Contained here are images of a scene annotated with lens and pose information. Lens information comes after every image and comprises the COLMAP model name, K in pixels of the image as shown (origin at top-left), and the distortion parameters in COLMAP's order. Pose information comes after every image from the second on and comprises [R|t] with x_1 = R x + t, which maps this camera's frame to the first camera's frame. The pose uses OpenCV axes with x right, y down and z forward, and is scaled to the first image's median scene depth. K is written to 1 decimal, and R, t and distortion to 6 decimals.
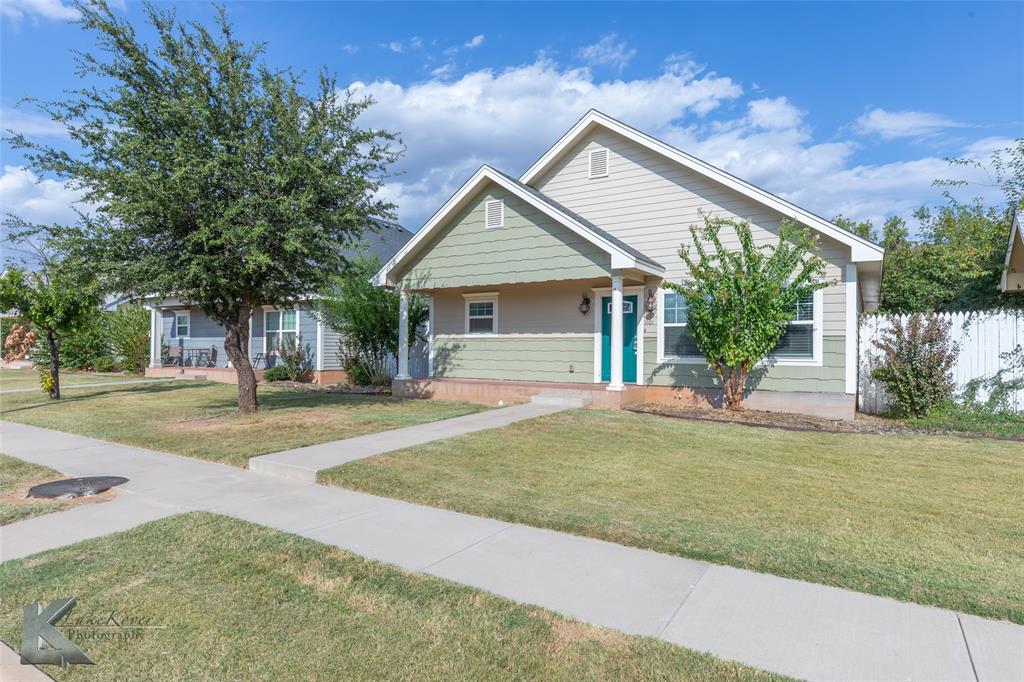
lens RADIAL K [[572.0, 0, 527.8], [0, 572.0, 339.0], [0, 0, 1]] dist [0.004967, 0.000461]
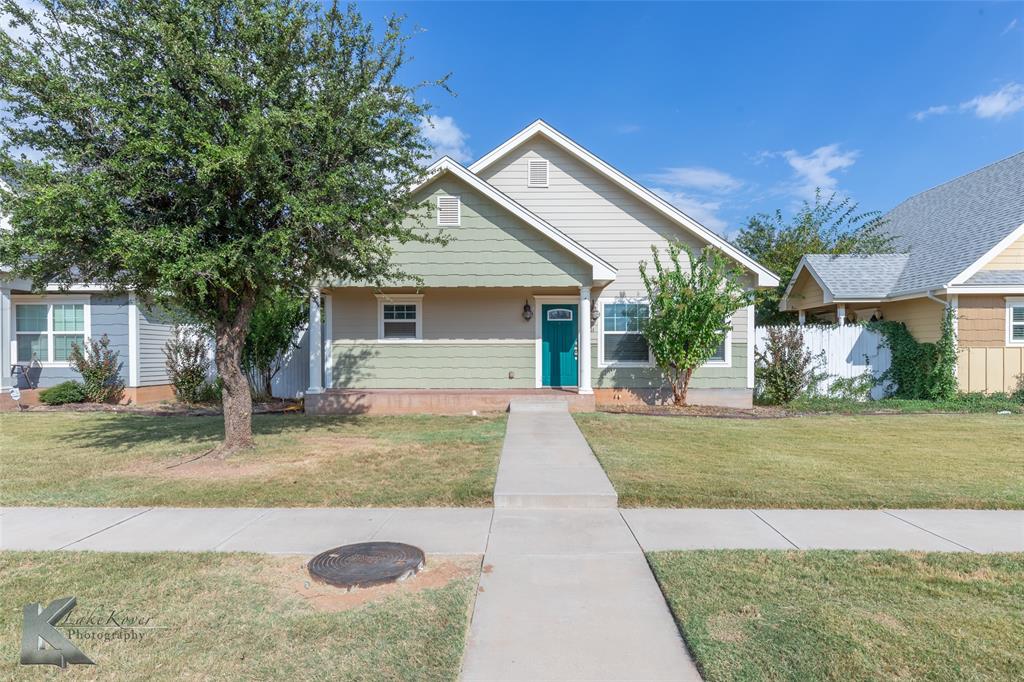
lens RADIAL K [[572.0, 0, 526.2], [0, 572.0, 351.3], [0, 0, 1]] dist [0.004967, 0.000461]
pose [[0.850915, -0.005615, 0.525273, -0.437642], [-0.002669, 0.999884, 0.015013, -0.004430], [-0.525297, -0.014177, 0.850801, 0.138859]]
